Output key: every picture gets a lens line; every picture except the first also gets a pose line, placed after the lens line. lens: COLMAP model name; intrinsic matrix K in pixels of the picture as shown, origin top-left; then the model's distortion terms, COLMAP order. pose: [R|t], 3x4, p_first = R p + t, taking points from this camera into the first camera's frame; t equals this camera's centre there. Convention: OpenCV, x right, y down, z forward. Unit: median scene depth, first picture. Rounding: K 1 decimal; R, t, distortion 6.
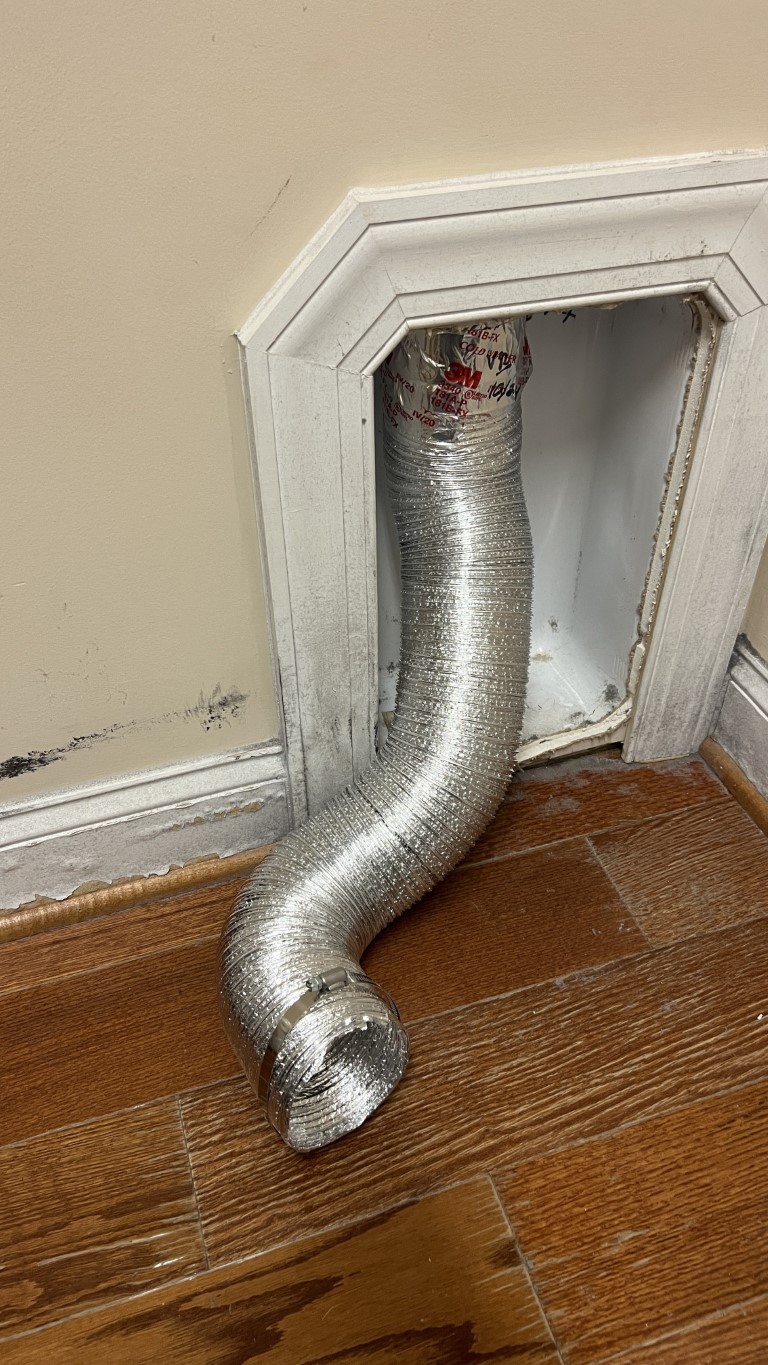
lens RADIAL K [[1027.1, 0, 382.8], [0, 1027.1, 681.0], [0, 0, 1]] dist [0.005081, 0.000727]
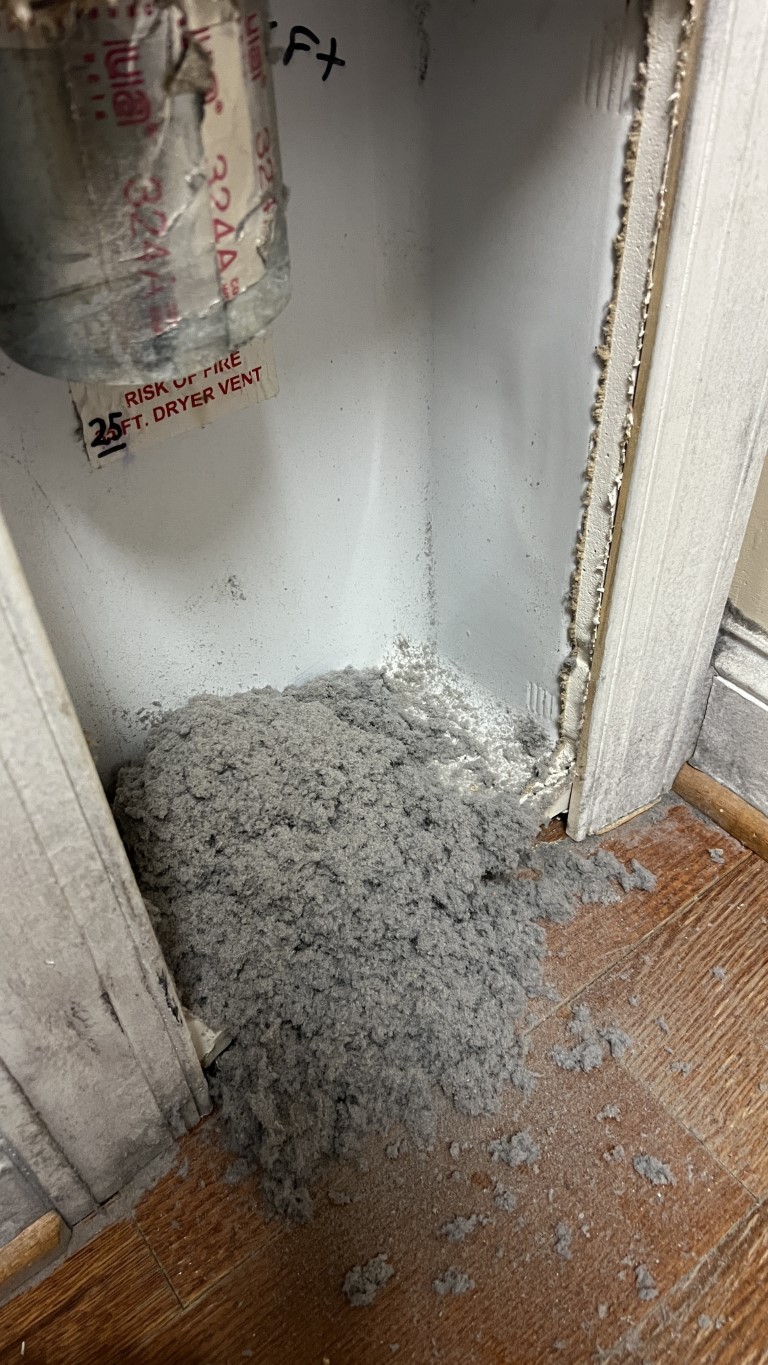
lens RADIAL K [[992.7, 0, 385.8], [0, 992.7, 685.5], [0, 0, 1]] dist [0.007799, 0.003208]
pose [[0.939380, -0.258793, 0.224927, 0.021990], [0.244295, 0.965463, 0.090560, -0.101527], [-0.240595, -0.030122, 0.970158, 0.499989]]
